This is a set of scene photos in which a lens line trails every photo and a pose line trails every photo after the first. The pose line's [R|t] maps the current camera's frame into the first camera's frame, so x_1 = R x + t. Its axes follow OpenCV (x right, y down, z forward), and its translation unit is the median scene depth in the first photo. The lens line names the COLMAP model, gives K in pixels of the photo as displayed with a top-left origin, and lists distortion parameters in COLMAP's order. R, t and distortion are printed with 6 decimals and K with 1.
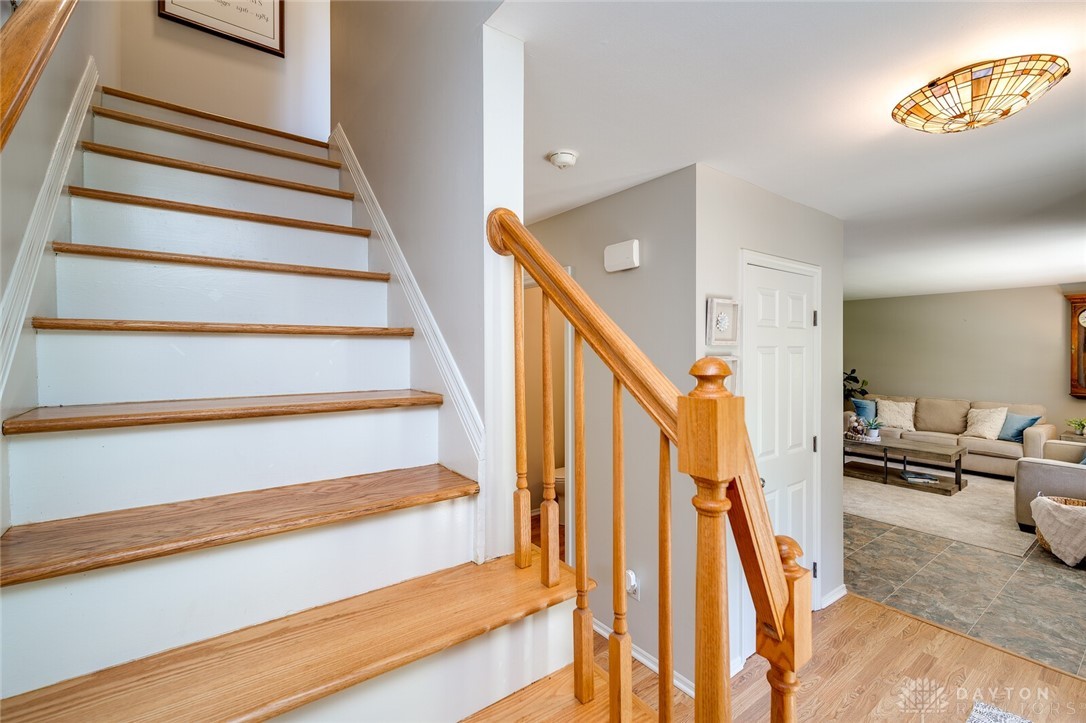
lens RADIAL K [[476.0, 0, 543.4], [0, 476.0, 355.8], [0, 0, 1]] dist [0.002608, 0.000237]
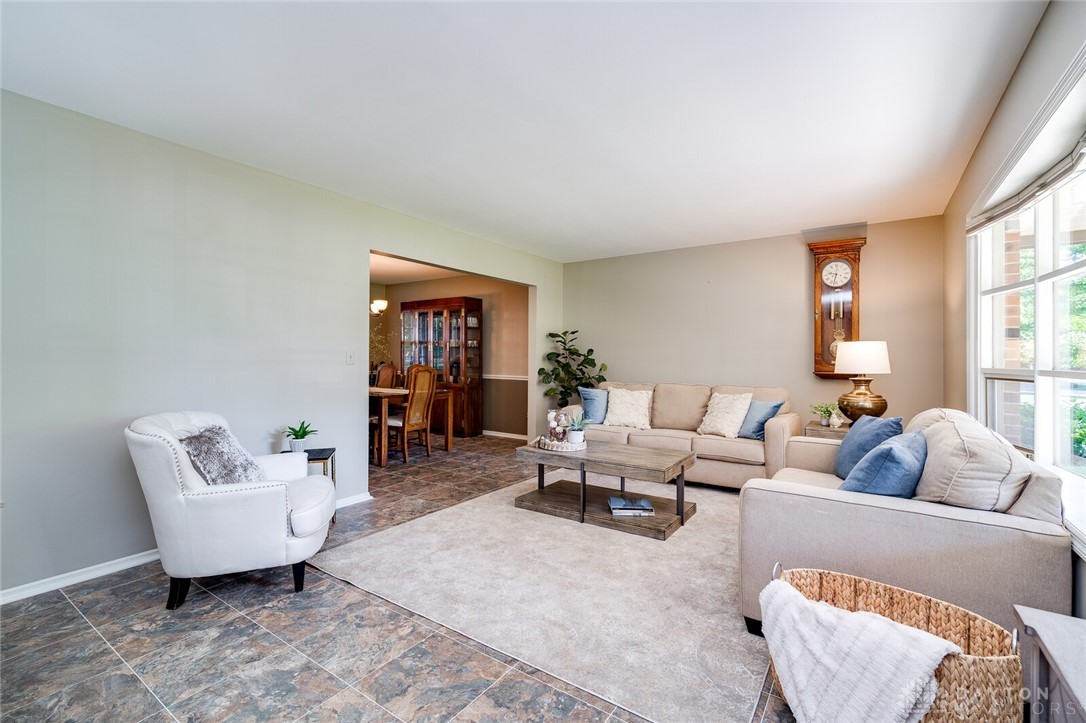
lens RADIAL K [[476.0, 0, 544.4], [0, 476.0, 356.1], [0, 0, 1]] dist [0.002608, 0.000237]
pose [[0.945351, 0.004353, 0.326026, 0.453958], [-0.000313, 0.999923, -0.012441, 0.064481], [-0.326055, 0.011659, 0.945279, 0.427269]]
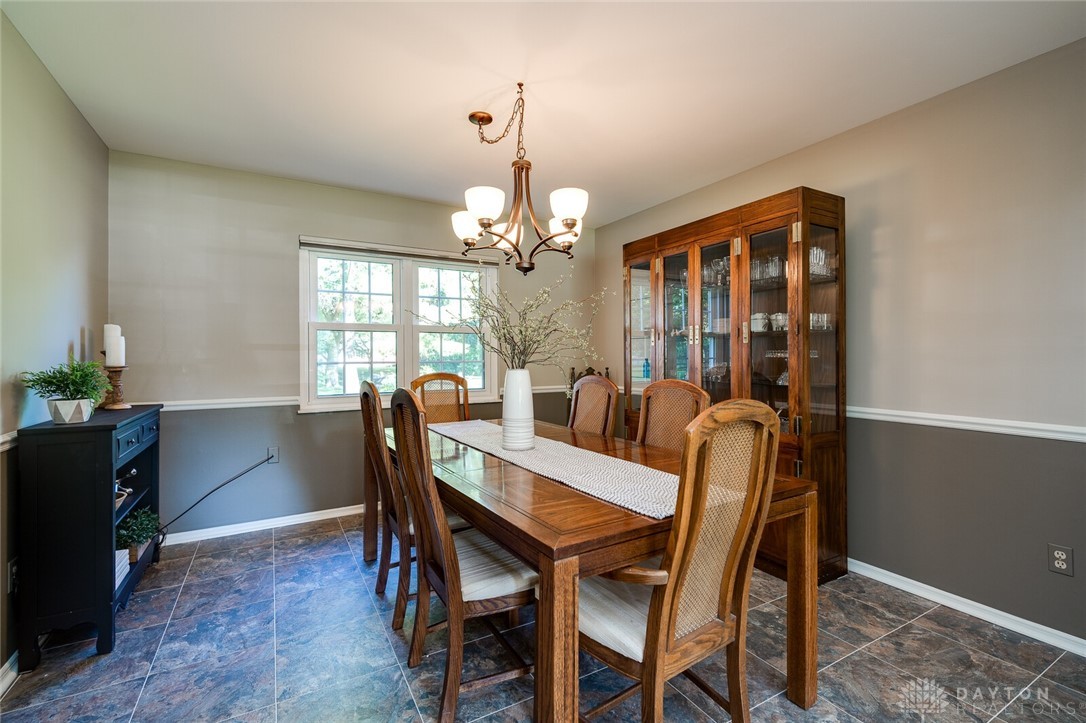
lens RADIAL K [[476.0, 0, 542.8], [0, 476.0, 359.8], [0, 0, 1]] dist [0.002608, 0.000237]
pose [[0.993098, -0.006055, -0.117134, 0.462866], [0.005135, 0.999954, -0.008153, 0.060100], [0.117178, 0.007495, 0.993083, 0.748787]]
